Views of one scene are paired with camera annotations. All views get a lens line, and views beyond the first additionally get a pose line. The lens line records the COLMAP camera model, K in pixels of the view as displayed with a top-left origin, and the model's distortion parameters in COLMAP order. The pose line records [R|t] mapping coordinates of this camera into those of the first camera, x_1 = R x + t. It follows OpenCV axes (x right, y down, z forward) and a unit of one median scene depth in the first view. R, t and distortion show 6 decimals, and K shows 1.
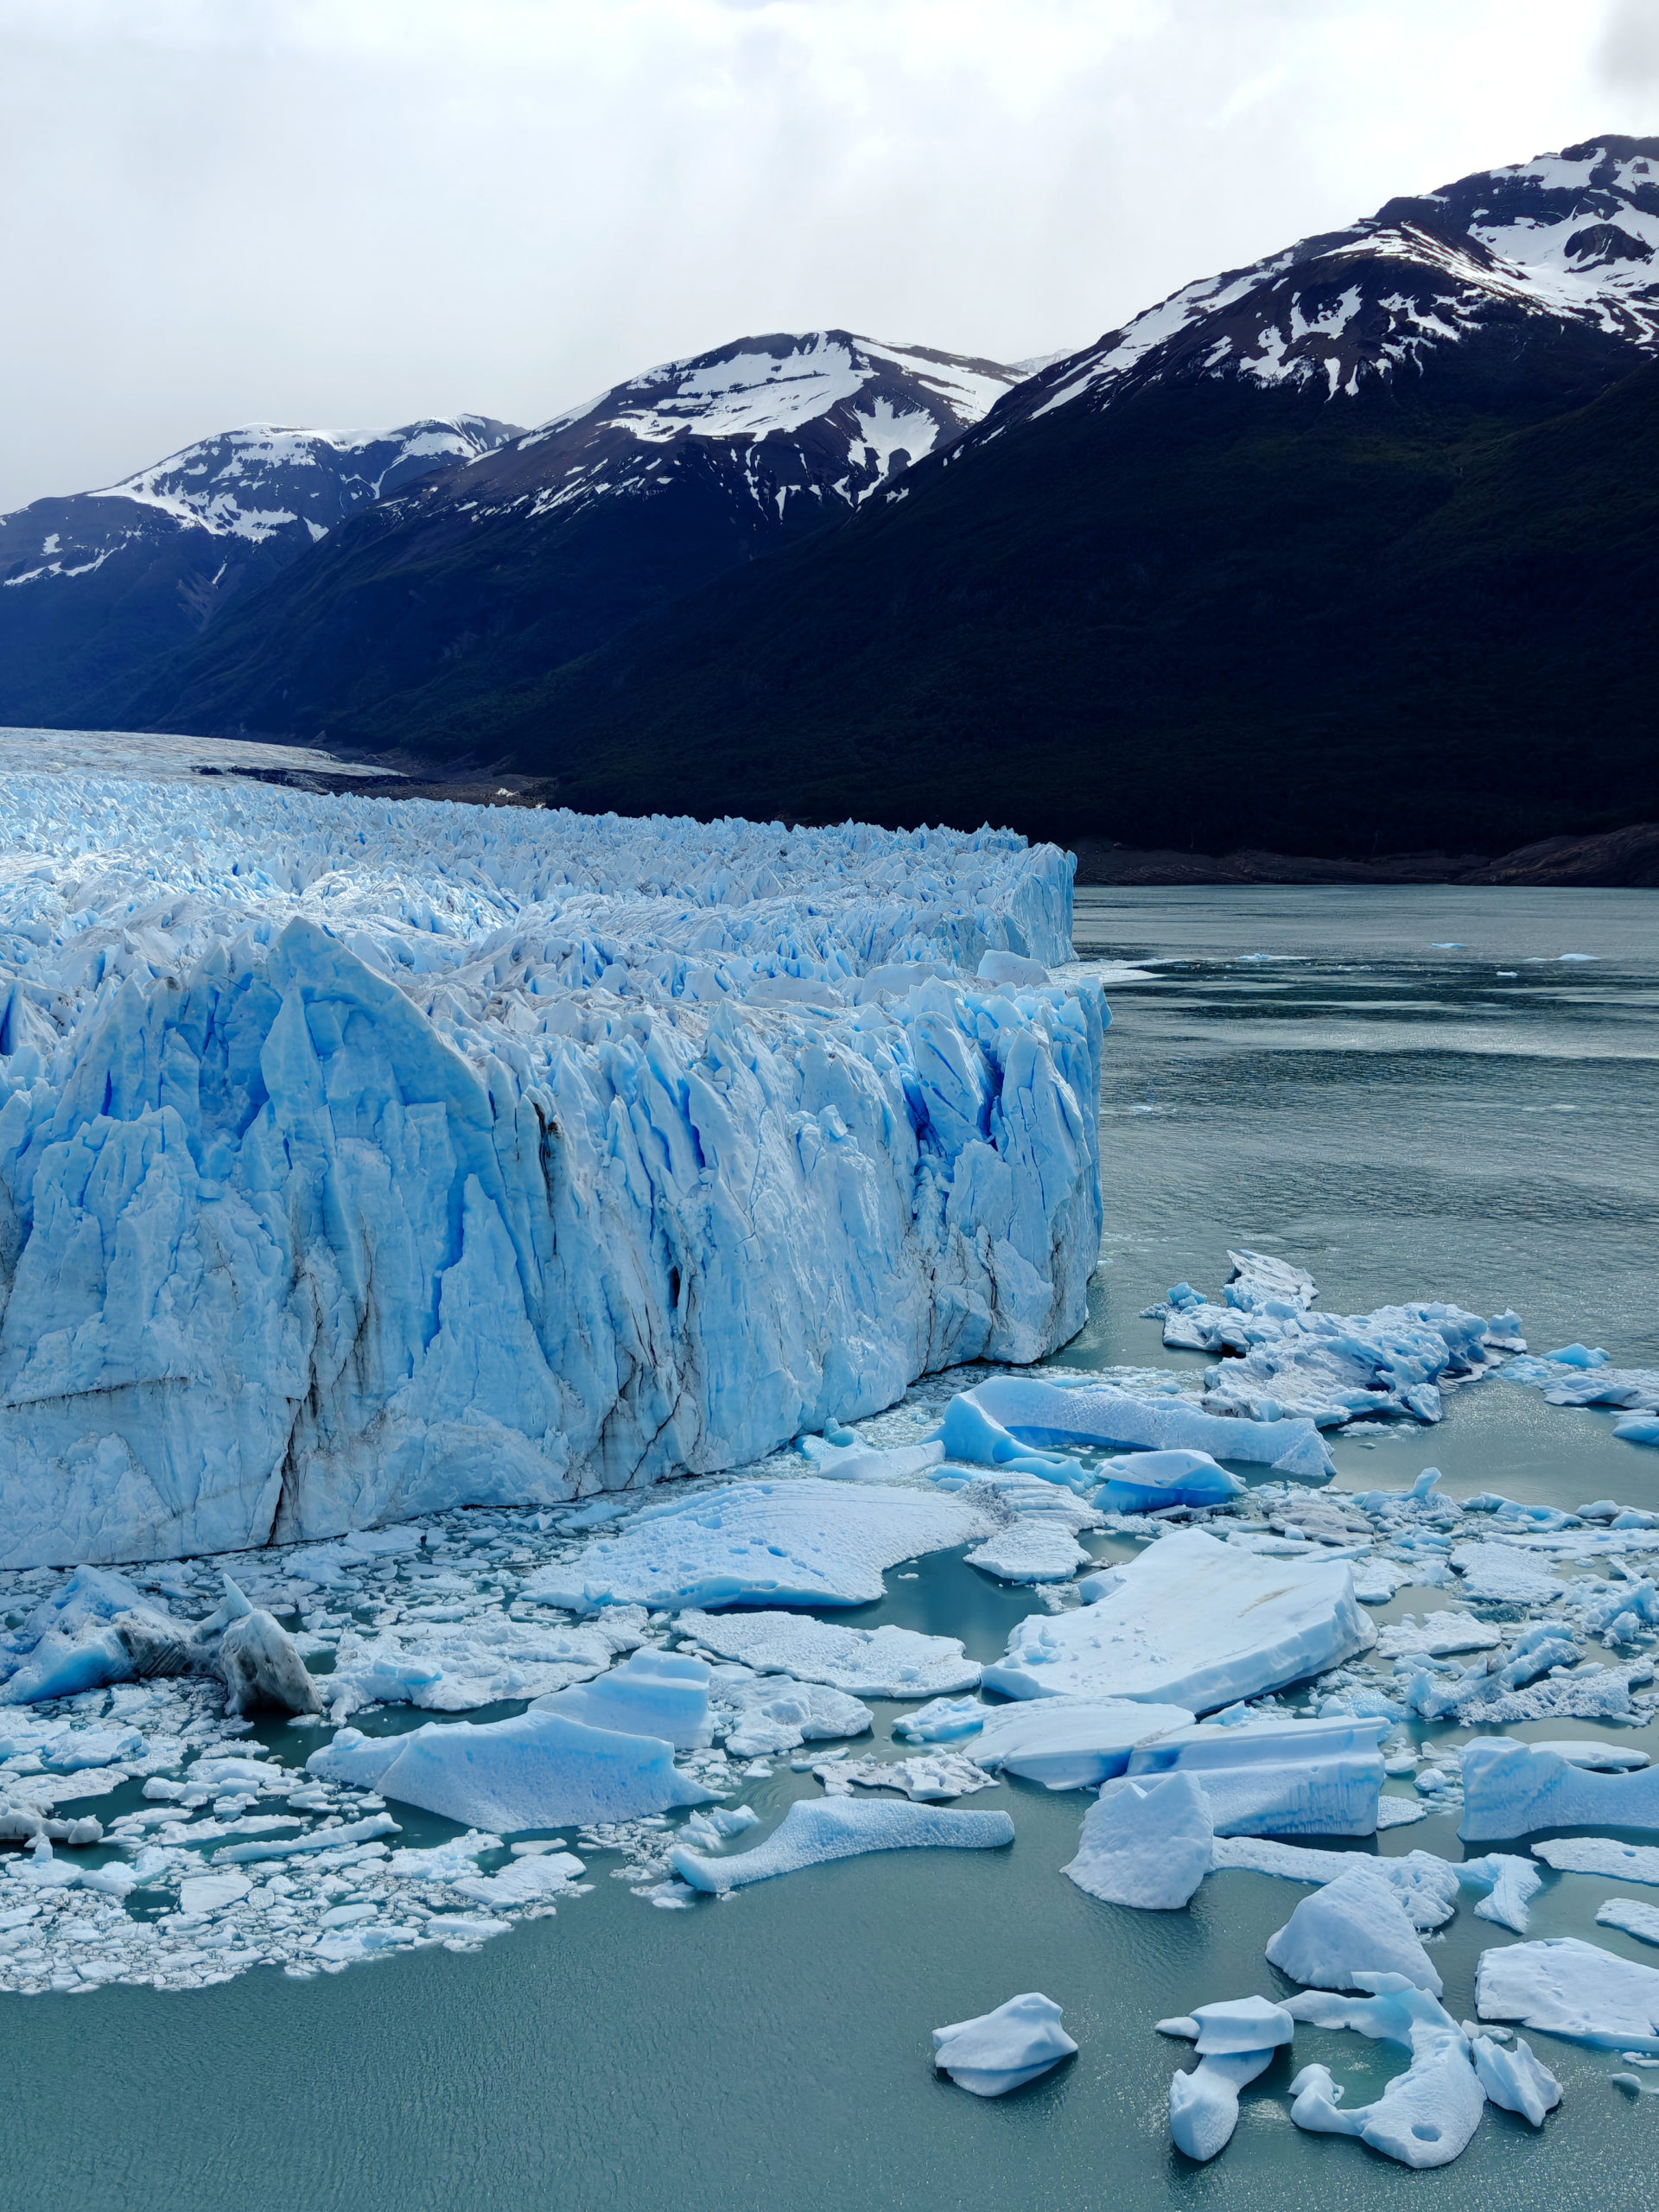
lens RADIAL K [[2999.7, 0, 828.8], [0, 2999.7, 1094.0], [0, 0, 1]] dist [0.130522, 0.000000]
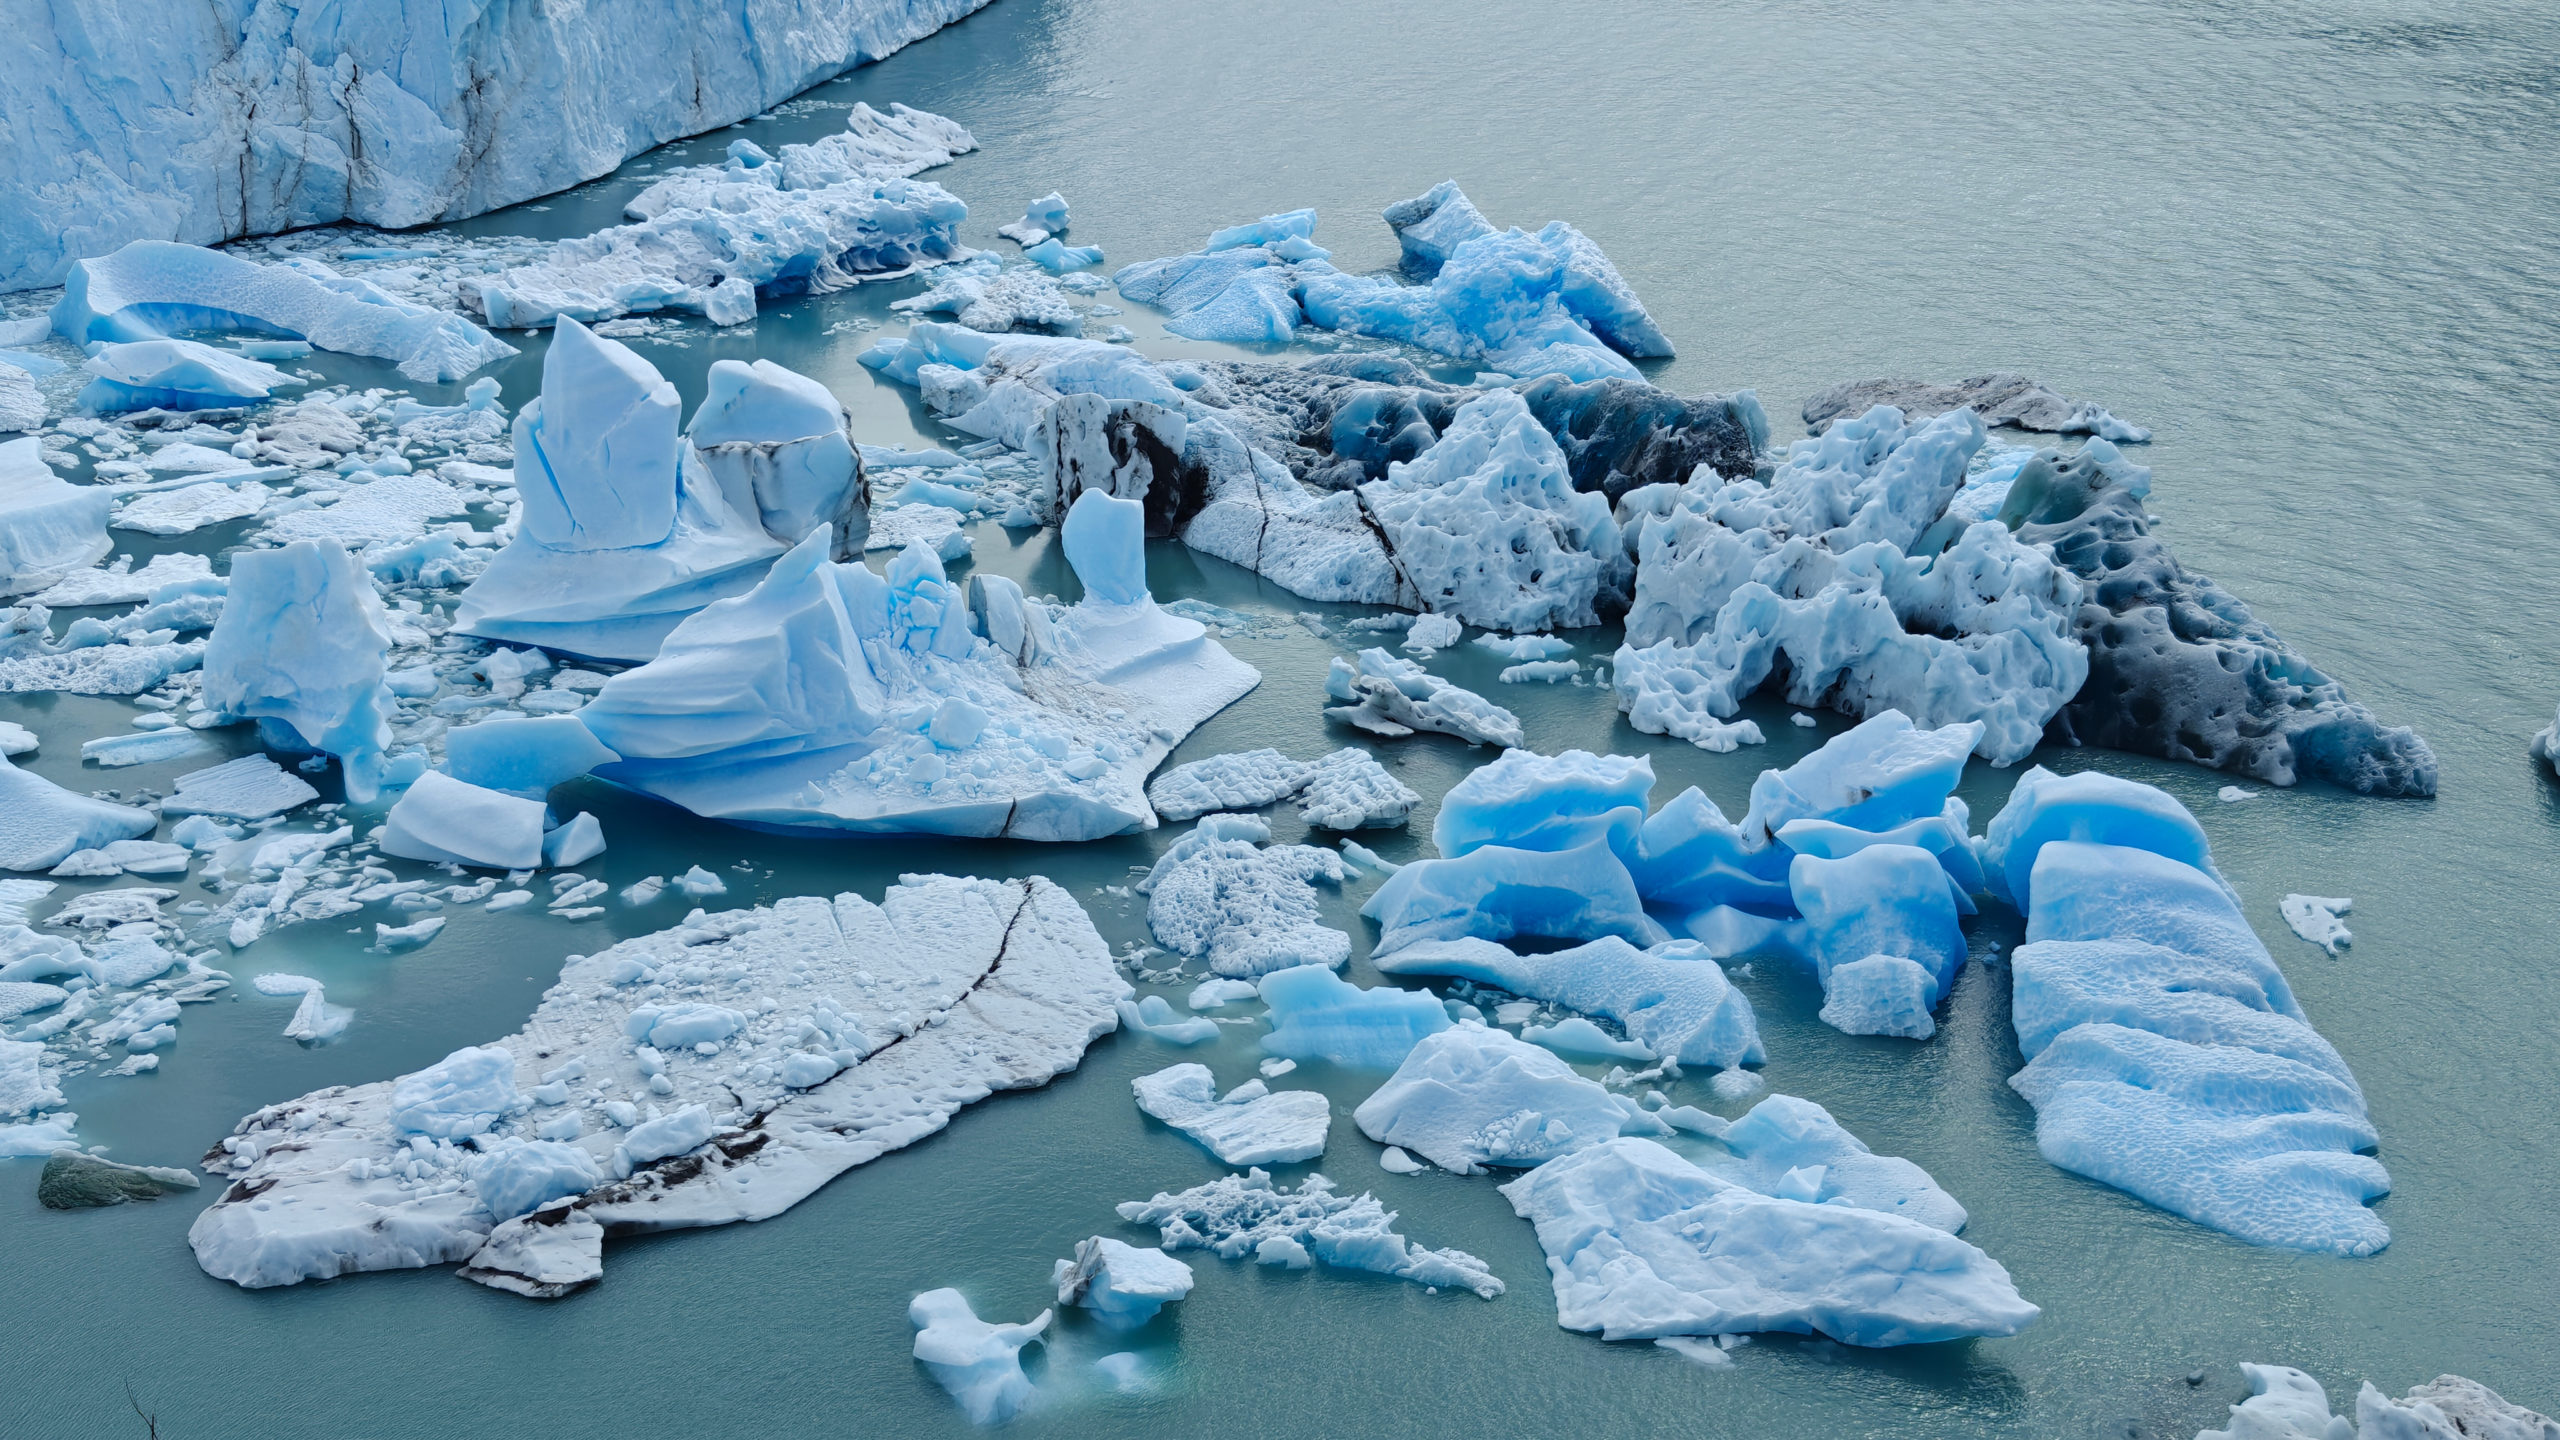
lens RADIAL K [[3481.8, 0, 1267.8], [0, 3481.8, 713.7], [0, 0, 1]] dist [0.078186, 0.000000]
pose [[0.991380, 0.065827, -0.113285, 0.417575], [-0.038381, 0.972606, 0.229270, -0.008923], [0.125273, -0.222945, 0.966748, 0.086254]]
